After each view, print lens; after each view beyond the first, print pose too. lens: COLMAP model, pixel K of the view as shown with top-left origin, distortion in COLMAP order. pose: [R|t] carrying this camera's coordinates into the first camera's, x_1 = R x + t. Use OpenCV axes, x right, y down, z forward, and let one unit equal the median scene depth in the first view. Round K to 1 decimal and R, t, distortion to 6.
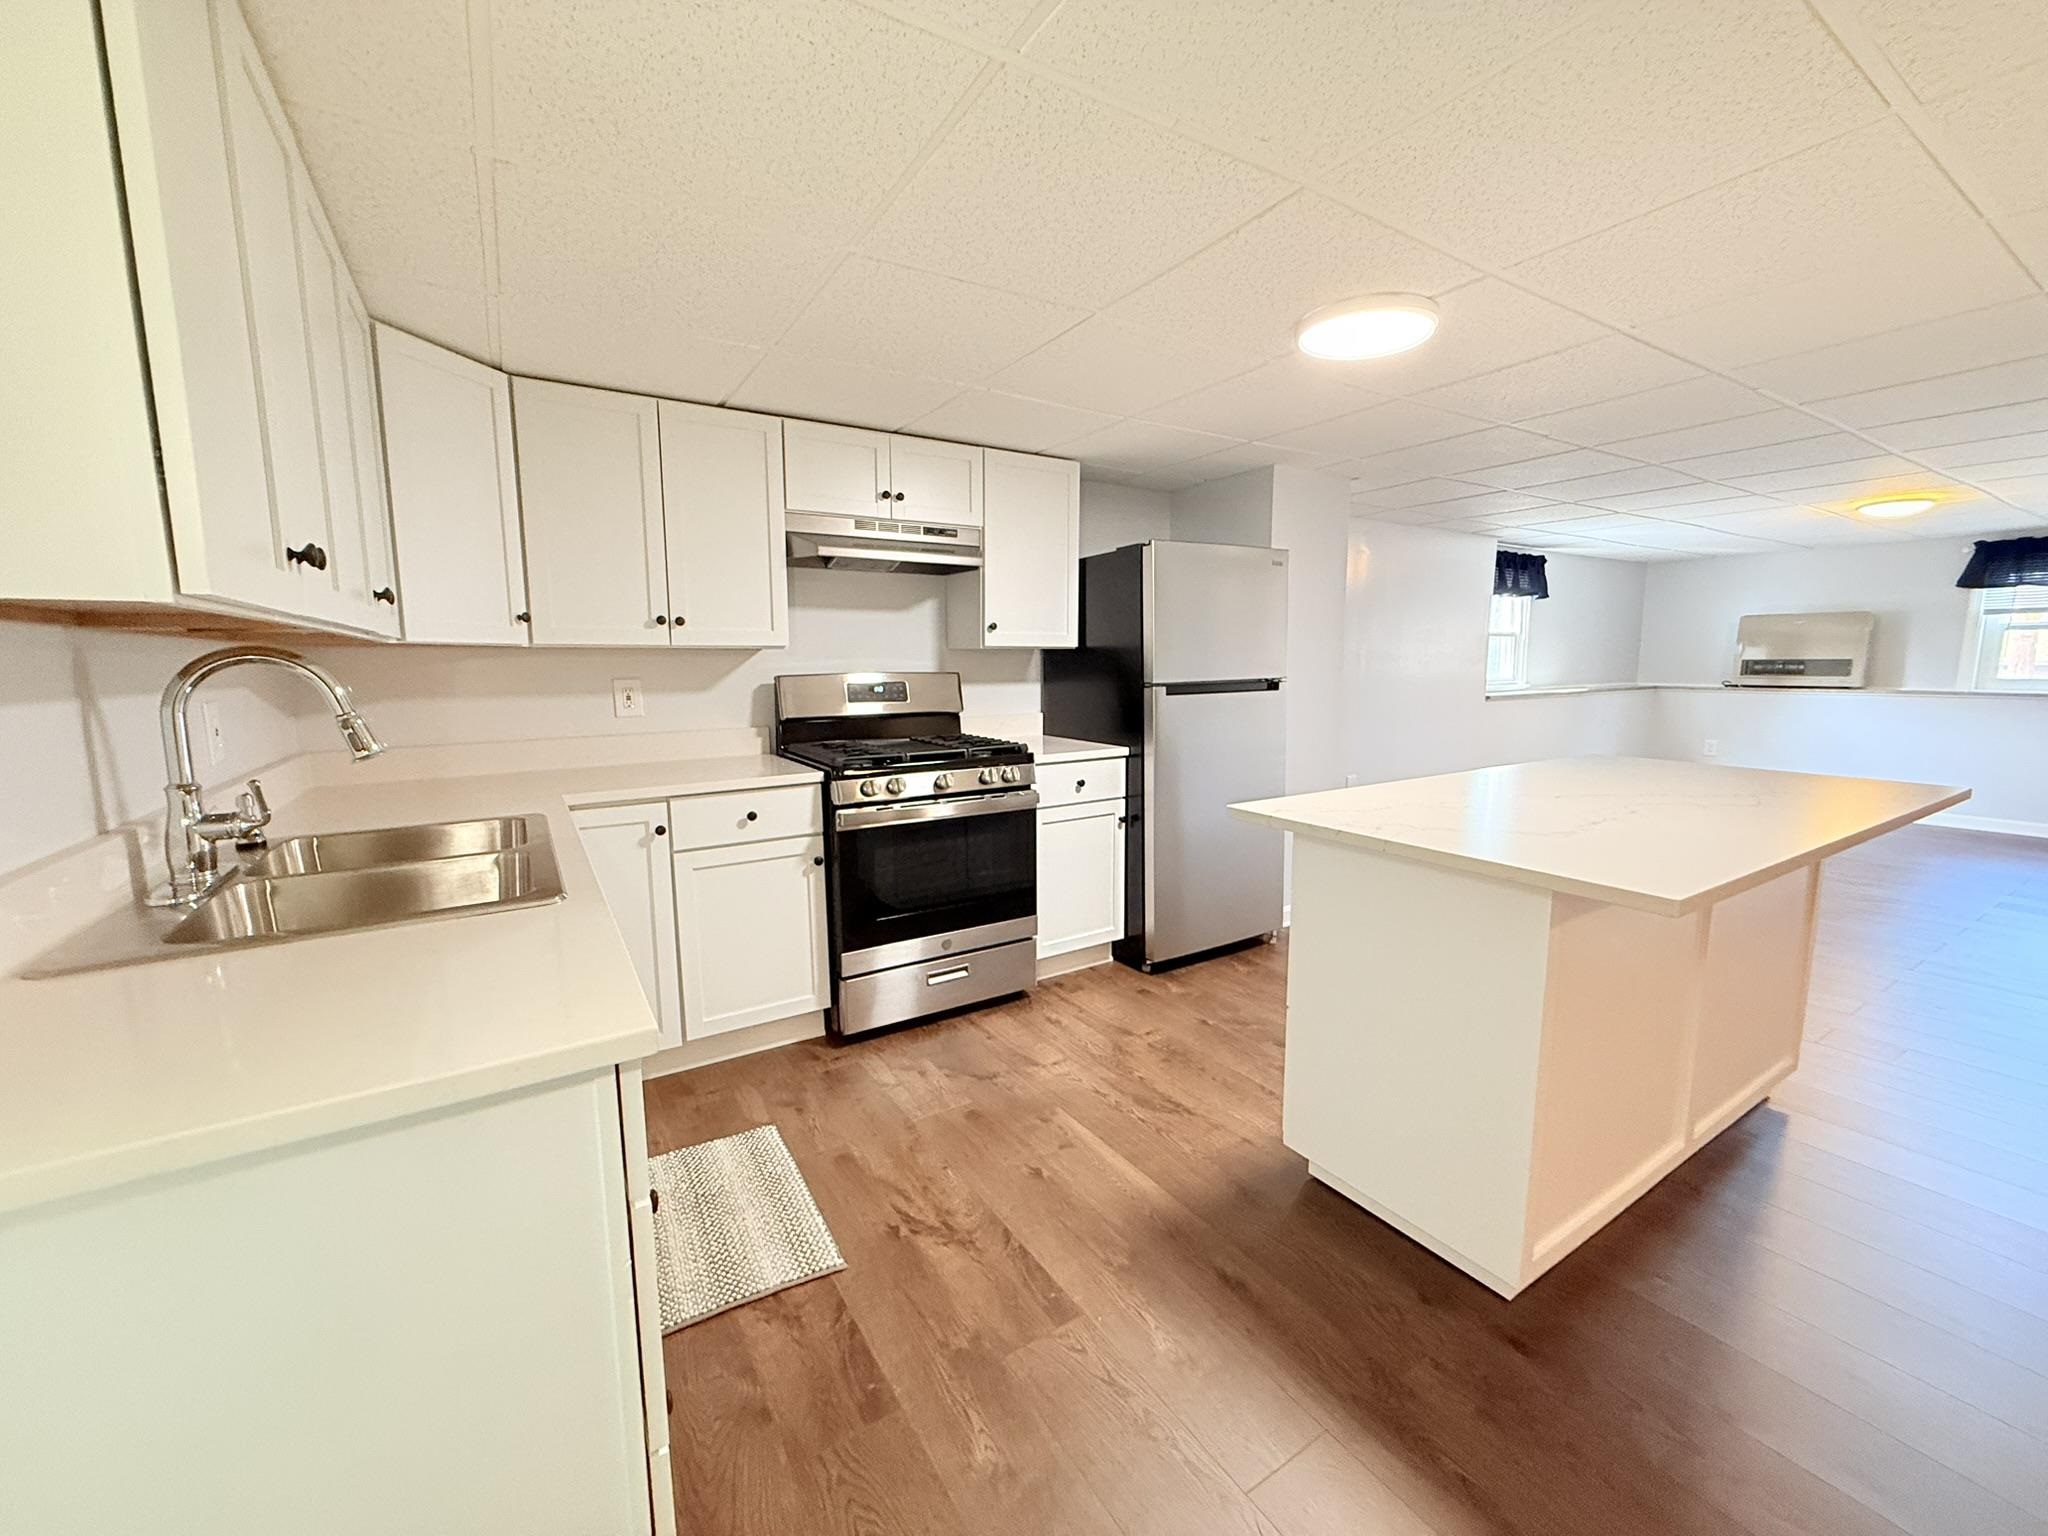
lens RADIAL K [[816.1, 0, 1018.7], [0, 816.1, 764.9], [0, 0, 1]] dist [0.000481, -0.000630]
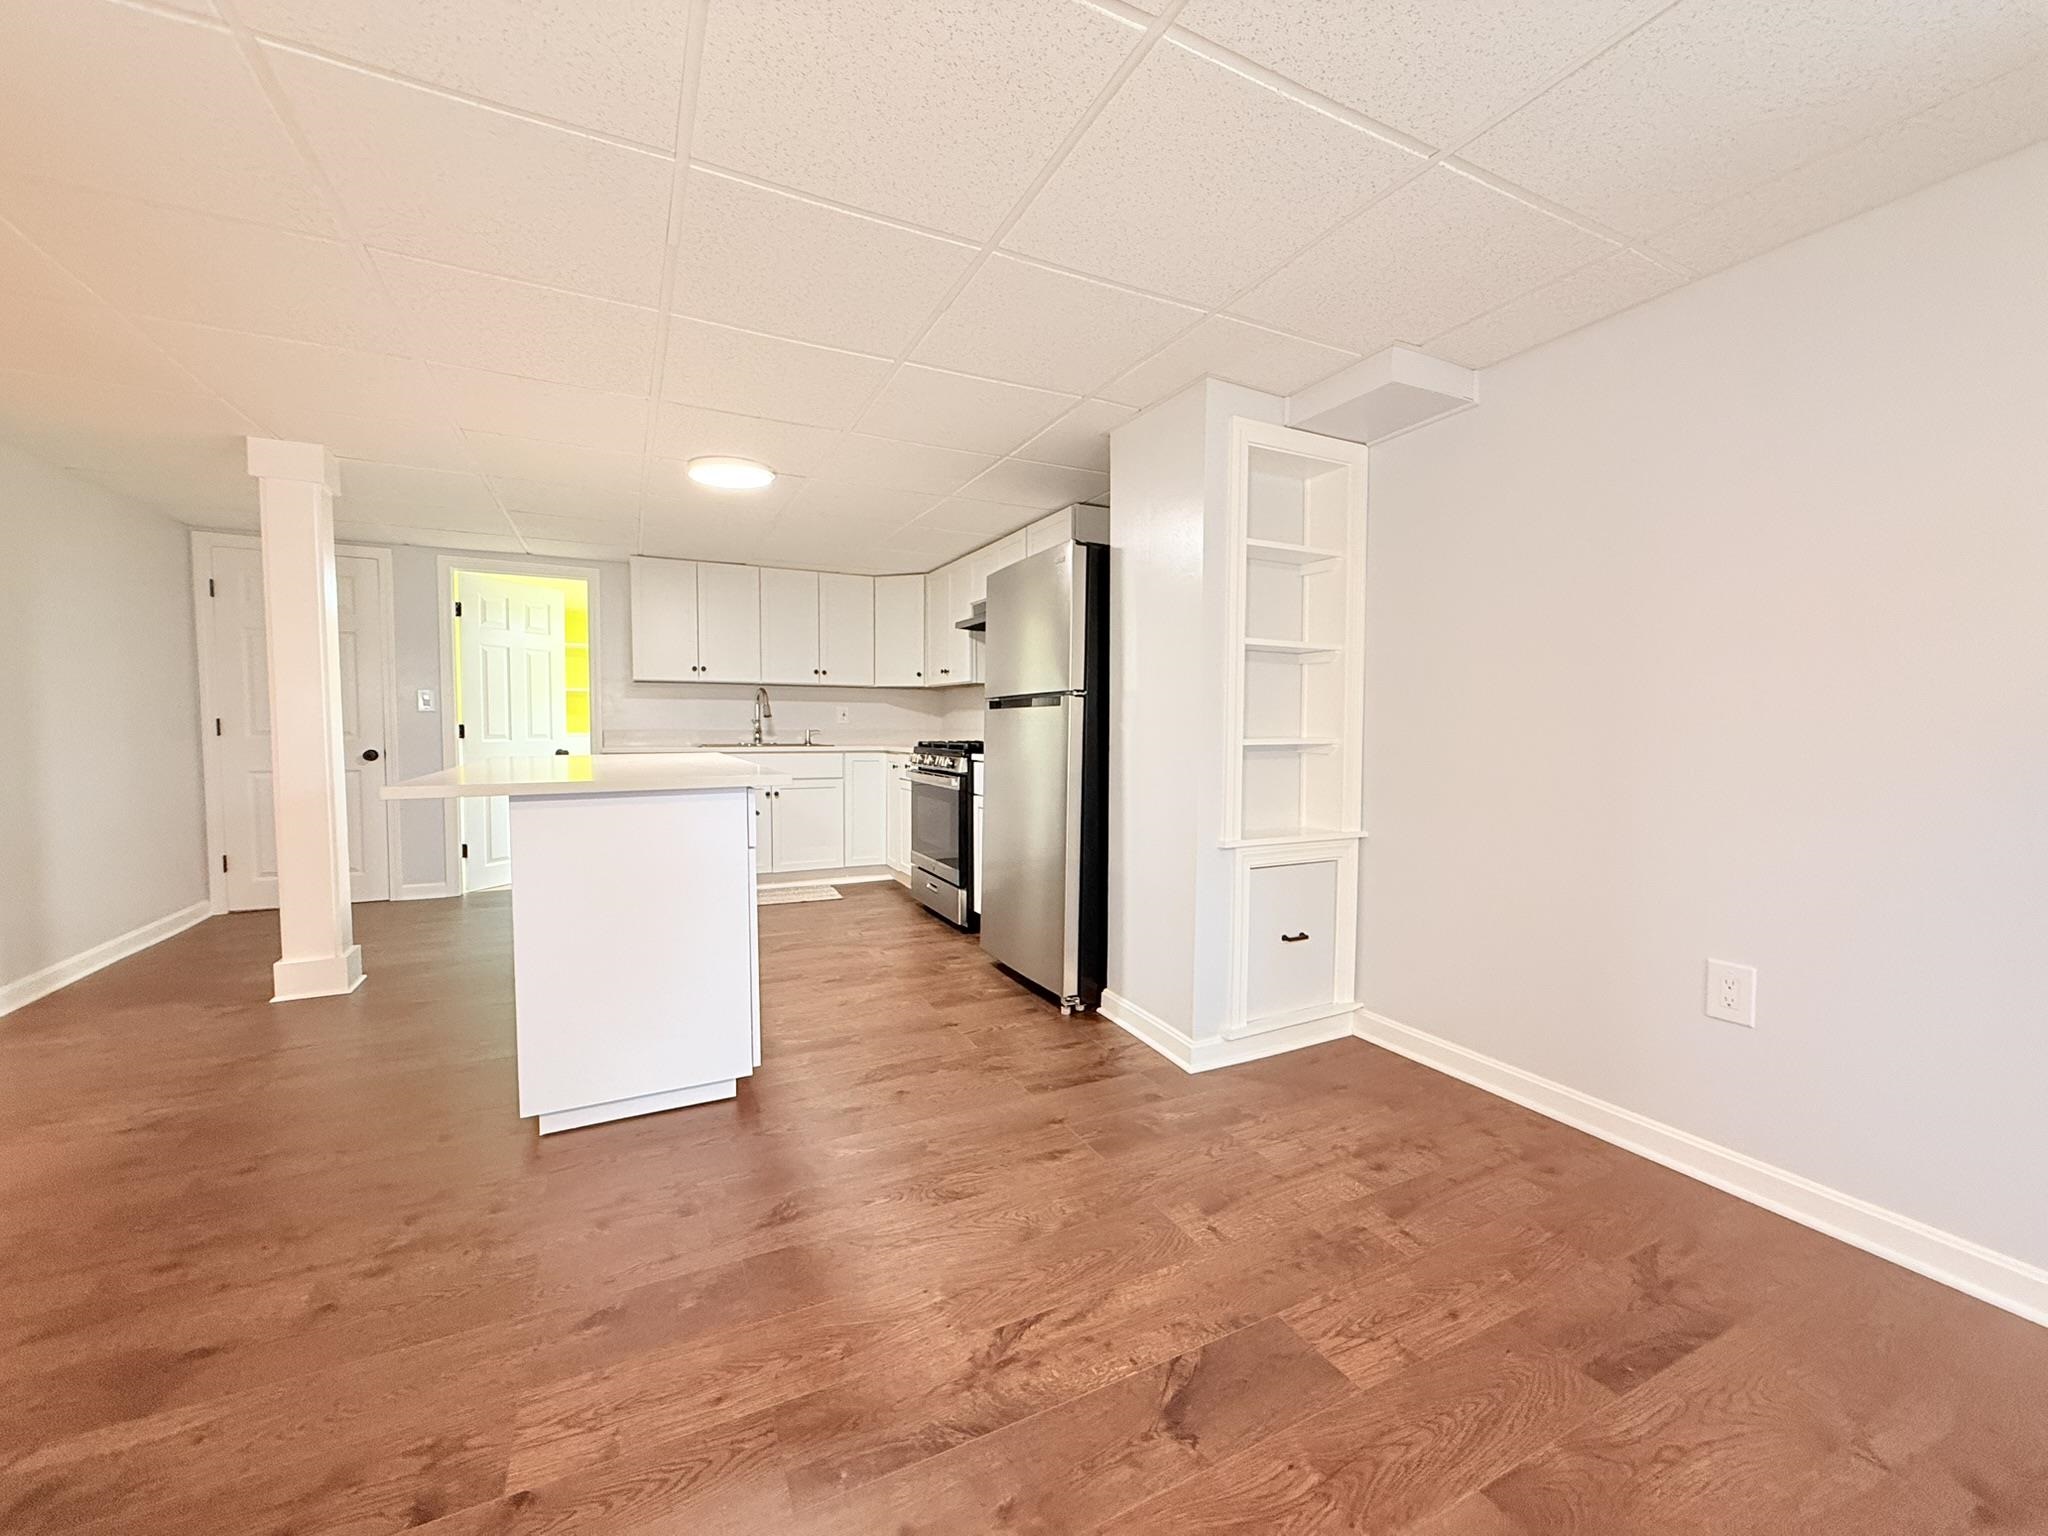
lens RADIAL K [[816.1, 0, 1018.7], [0, 816.1, 764.9], [0, 0, 1]] dist [0.000481, -0.000630]
pose [[-0.096709, 0.055455, -0.993767, 1.362888], [-0.133930, 0.988641, 0.068202, -0.095210], [0.986261, 0.139690, -0.088183, 1.205889]]
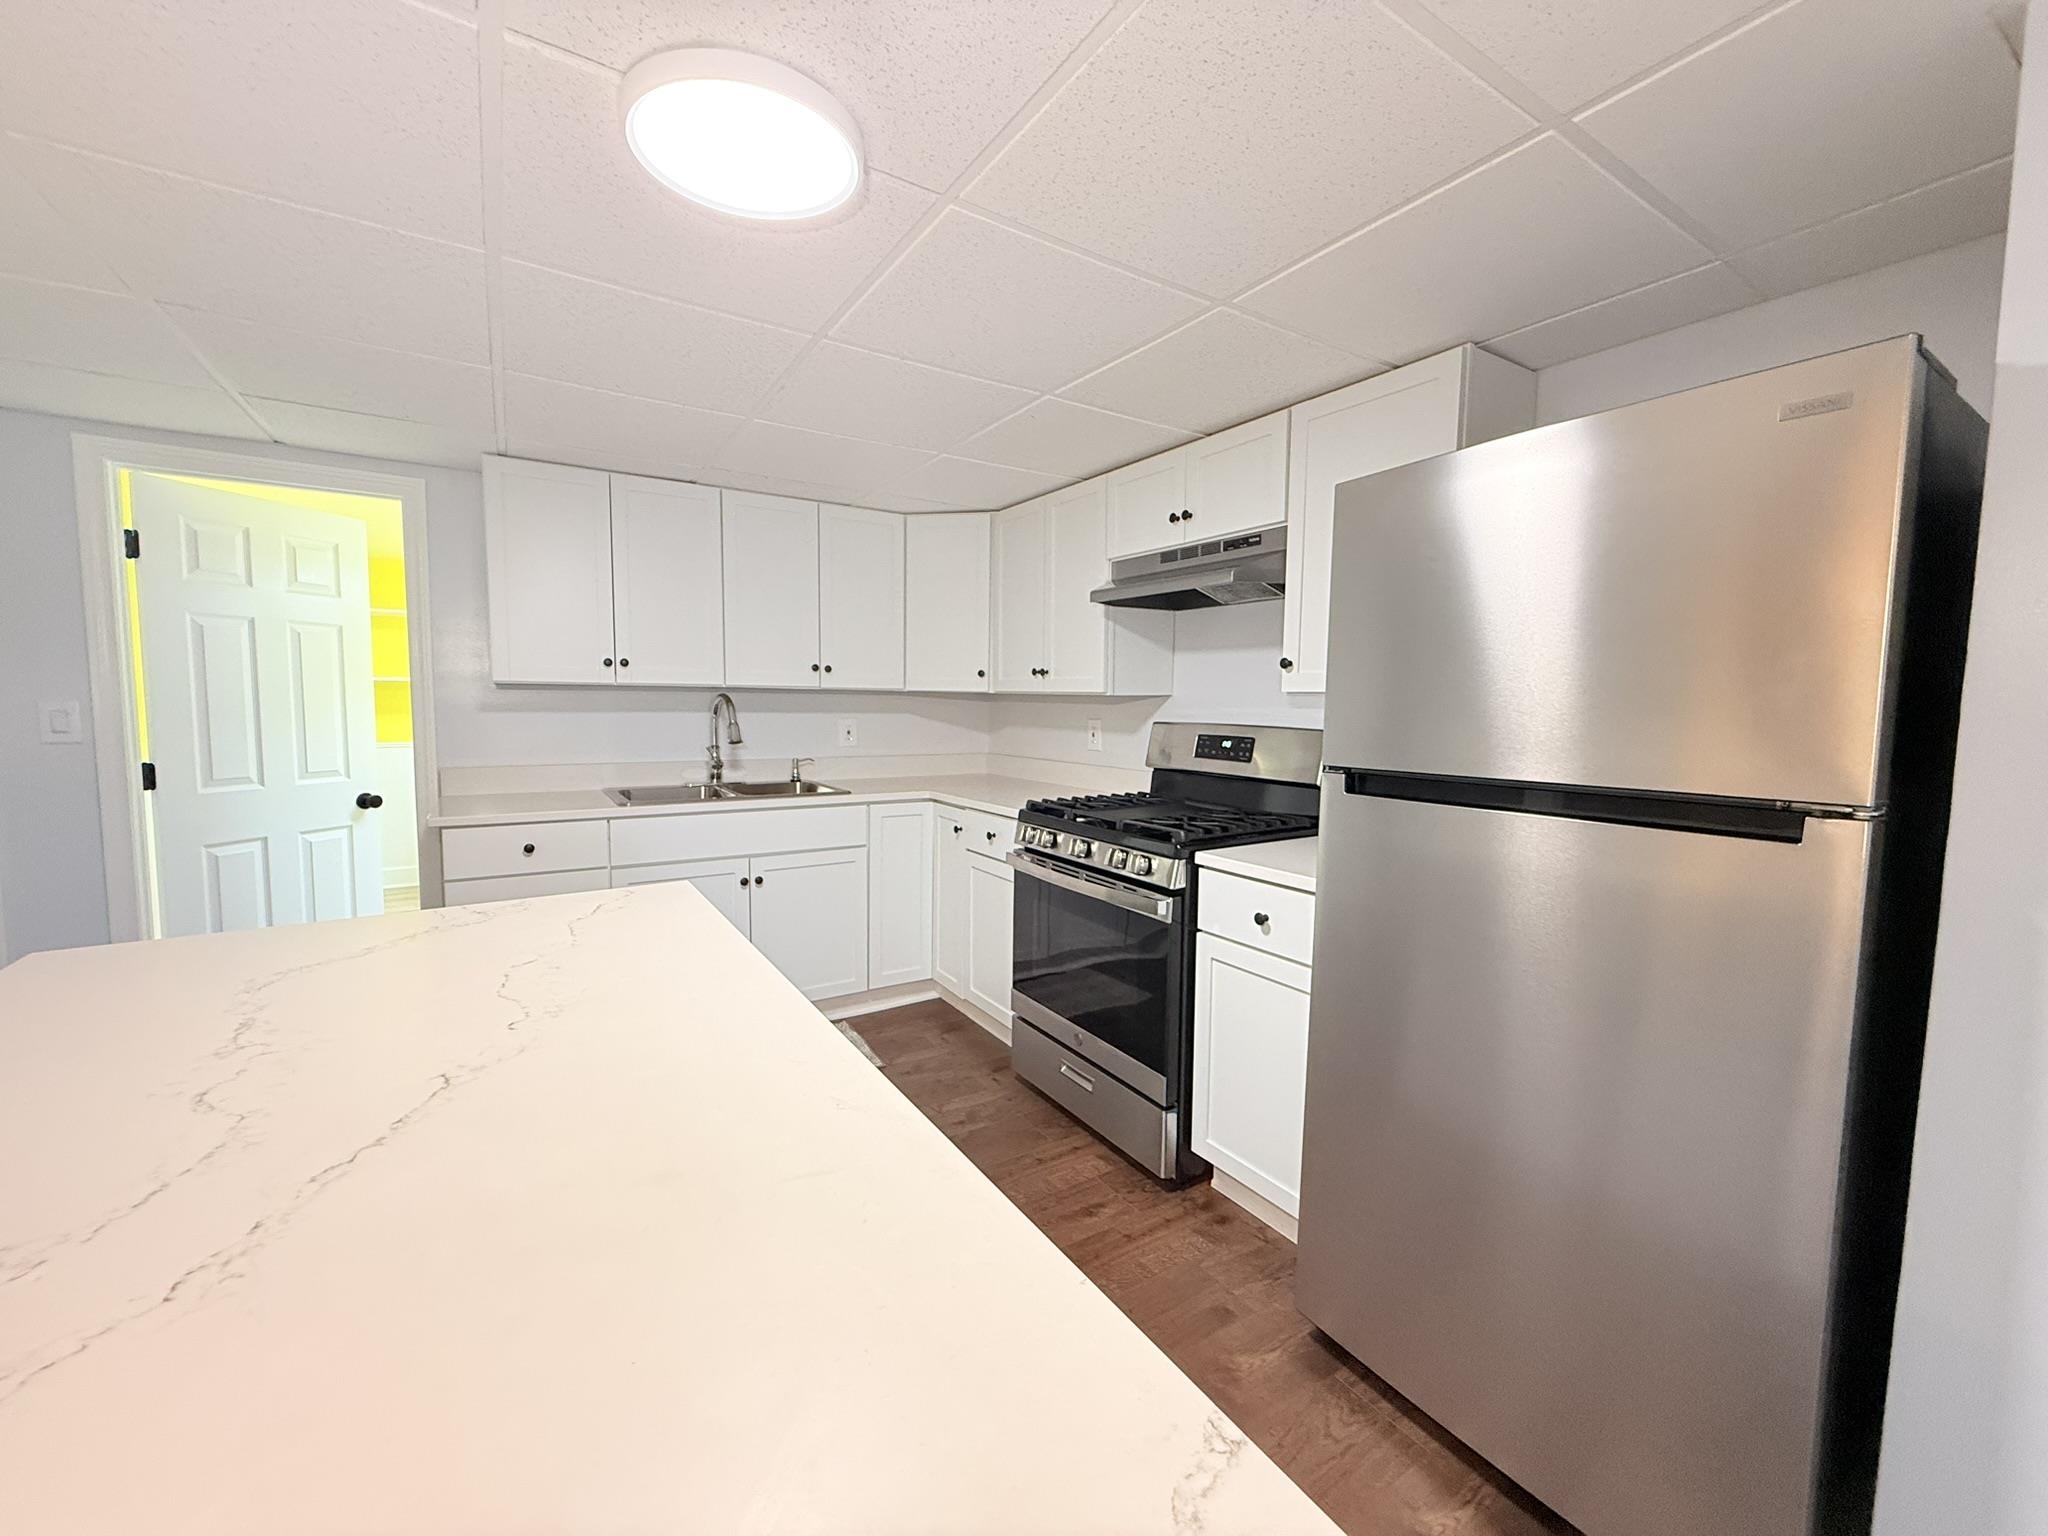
lens RADIAL K [[816.1, 0, 1018.7], [0, 816.1, 764.9], [0, 0, 1]] dist [0.000481, -0.000630]
pose [[0.014469, 0.088590, -0.995963, 0.696455], [-0.143553, 0.985933, 0.085612, -0.120720], [0.989537, 0.141735, 0.026983, 0.827843]]
